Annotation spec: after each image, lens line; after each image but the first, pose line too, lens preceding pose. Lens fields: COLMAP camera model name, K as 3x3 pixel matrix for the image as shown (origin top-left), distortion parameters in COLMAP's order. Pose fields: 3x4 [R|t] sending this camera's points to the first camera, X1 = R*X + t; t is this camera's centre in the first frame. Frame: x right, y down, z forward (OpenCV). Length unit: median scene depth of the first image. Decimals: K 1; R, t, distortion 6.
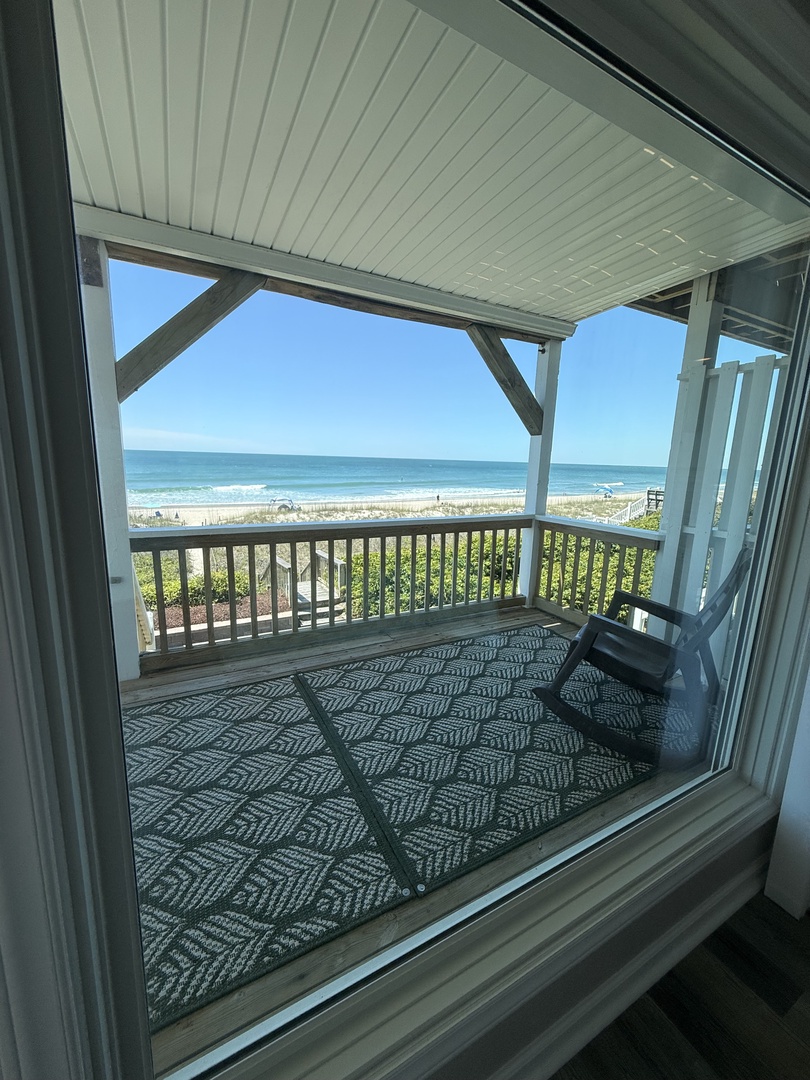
lens RADIAL K [[430.5, 0, 405.9], [0, 430.5, 538.7], [0, 0, 1]] dist [-0.001355, 0.000547]
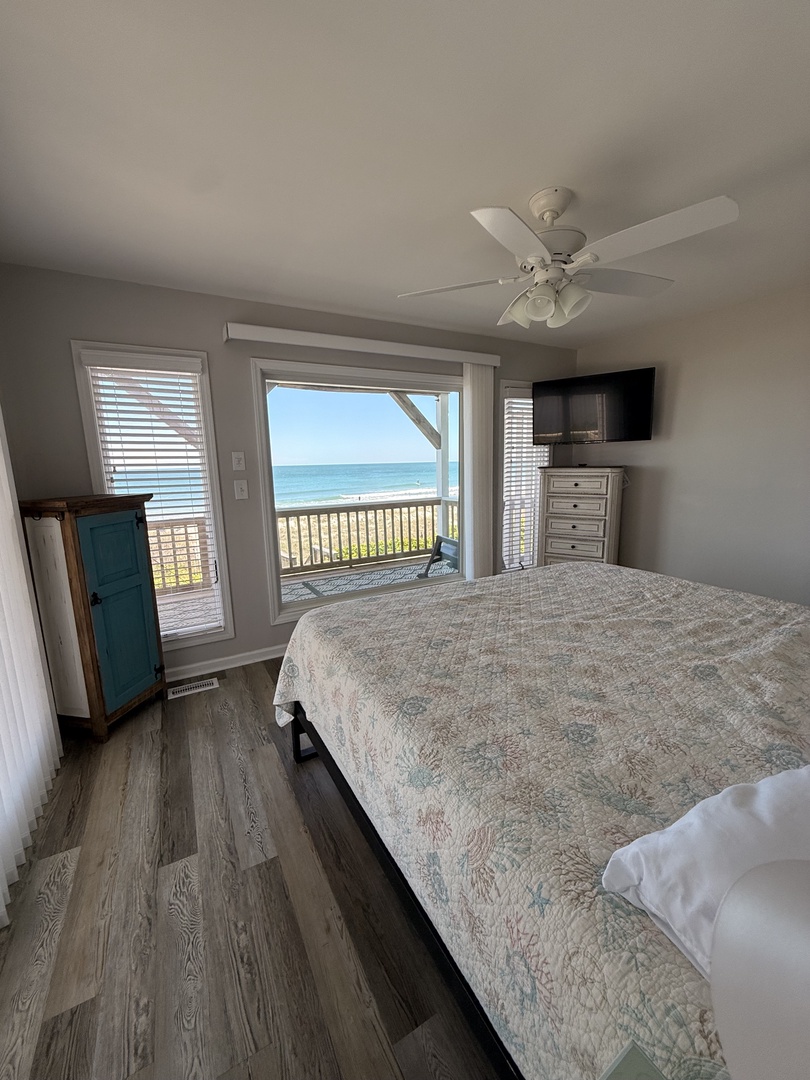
lens RADIAL K [[430.5, 0, 404.9], [0, 430.5, 541.6], [0, 0, 1]] dist [-0.001355, 0.000547]
pose [[0.998530, -0.054205, 0.000096, 0.227752], [0.054205, 0.998528, -0.001847, 0.172970], [0.000004, 0.001850, 0.999998, -1.019927]]
